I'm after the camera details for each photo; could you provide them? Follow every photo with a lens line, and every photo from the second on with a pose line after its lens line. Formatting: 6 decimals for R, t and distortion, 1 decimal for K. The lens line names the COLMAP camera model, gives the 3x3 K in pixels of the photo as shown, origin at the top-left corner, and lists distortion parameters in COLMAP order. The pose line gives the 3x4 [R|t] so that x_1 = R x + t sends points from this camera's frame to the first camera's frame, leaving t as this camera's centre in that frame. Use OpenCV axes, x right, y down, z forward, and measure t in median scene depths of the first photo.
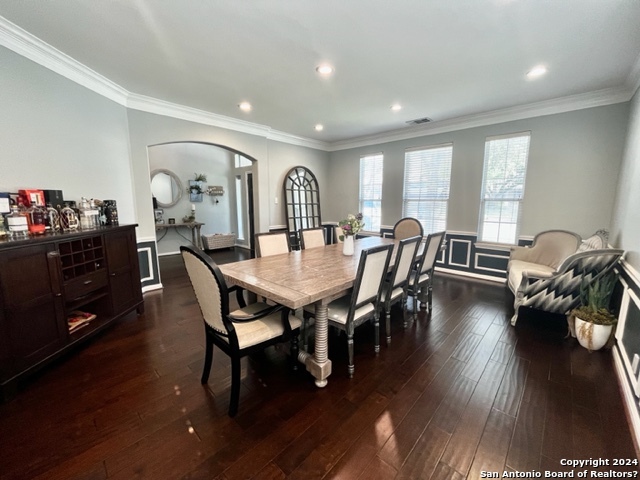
lens RADIAL K [[259.0, 0, 318.2], [0, 259.0, 239.5], [0, 0, 1]] dist [0.000170, 0.000648]
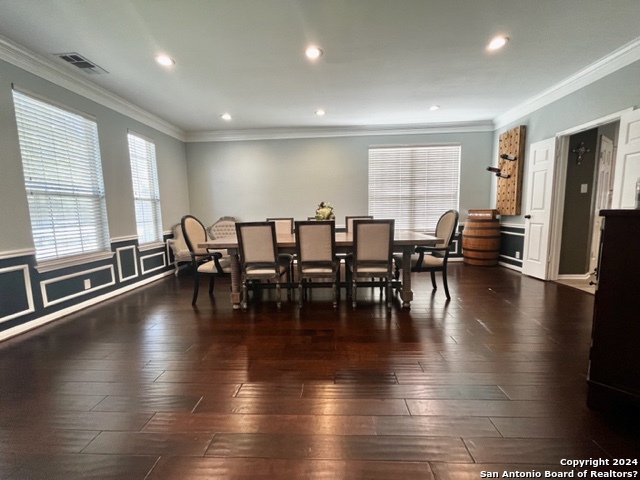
lens RADIAL K [[259.0, 0, 318.2], [0, 259.0, 241.7], [0, 0, 1]] dist [0.000170, 0.000648]
pose [[-0.660277, -0.075121, 0.747256, -0.454880], [0.136694, 0.966344, 0.217929, -0.109904], [-0.738478, 0.246039, -0.627786, 1.079669]]
